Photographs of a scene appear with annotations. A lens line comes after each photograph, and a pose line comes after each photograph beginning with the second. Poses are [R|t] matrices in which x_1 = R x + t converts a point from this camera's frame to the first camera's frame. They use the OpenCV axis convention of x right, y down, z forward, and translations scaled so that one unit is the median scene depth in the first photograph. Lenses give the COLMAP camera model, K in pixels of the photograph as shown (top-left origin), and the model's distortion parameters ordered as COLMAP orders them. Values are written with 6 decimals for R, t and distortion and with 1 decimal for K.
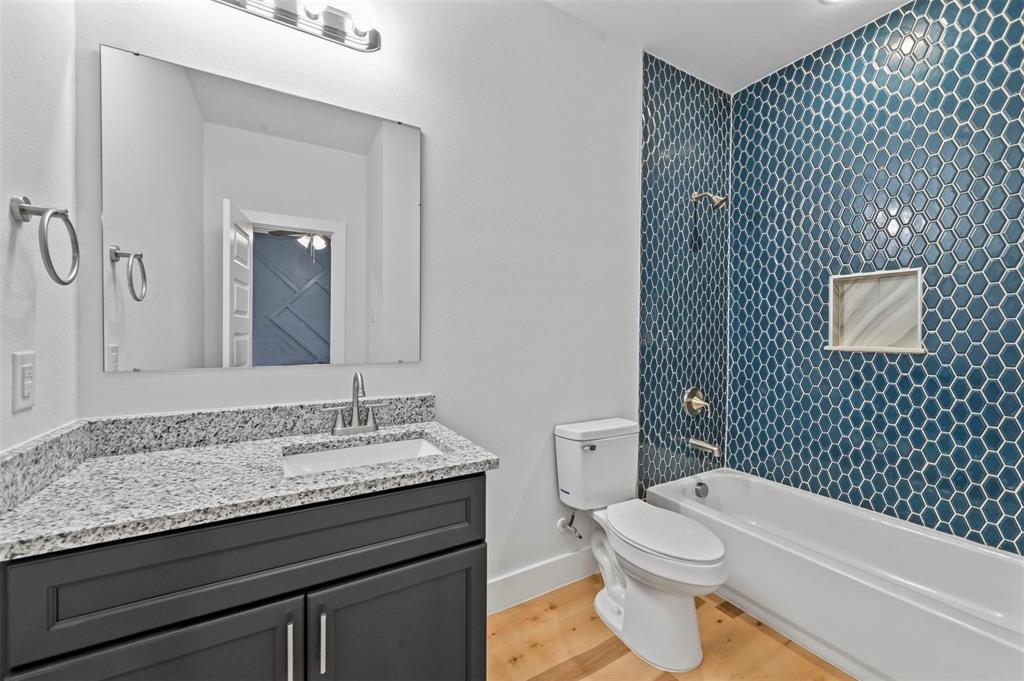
lens RADIAL K [[405.3, 0, 514.9], [0, 405.3, 337.1], [0, 0, 1]] dist [-0.002430, 0.001202]
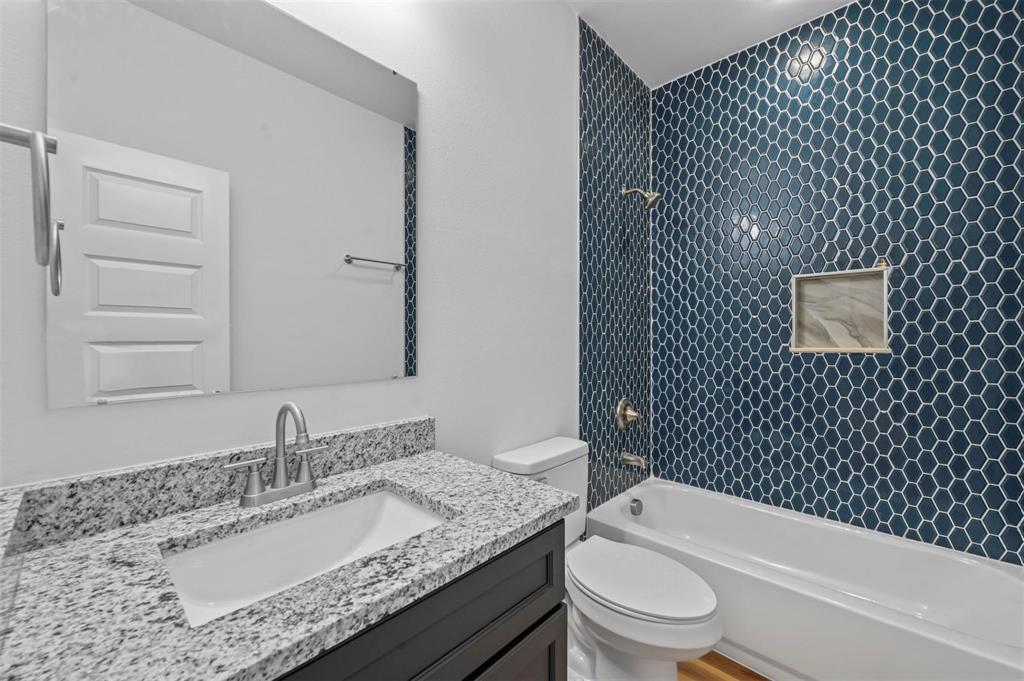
lens RADIAL K [[405.3, 0, 486.5], [0, 405.3, 336.3], [0, 0, 1]] dist [-0.002430, 0.001202]
pose [[0.964291, -0.007501, 0.264739, -0.122000], [0.011565, 0.999838, -0.013796, -0.003388], [-0.264593, 0.016365, 0.964221, 0.216126]]
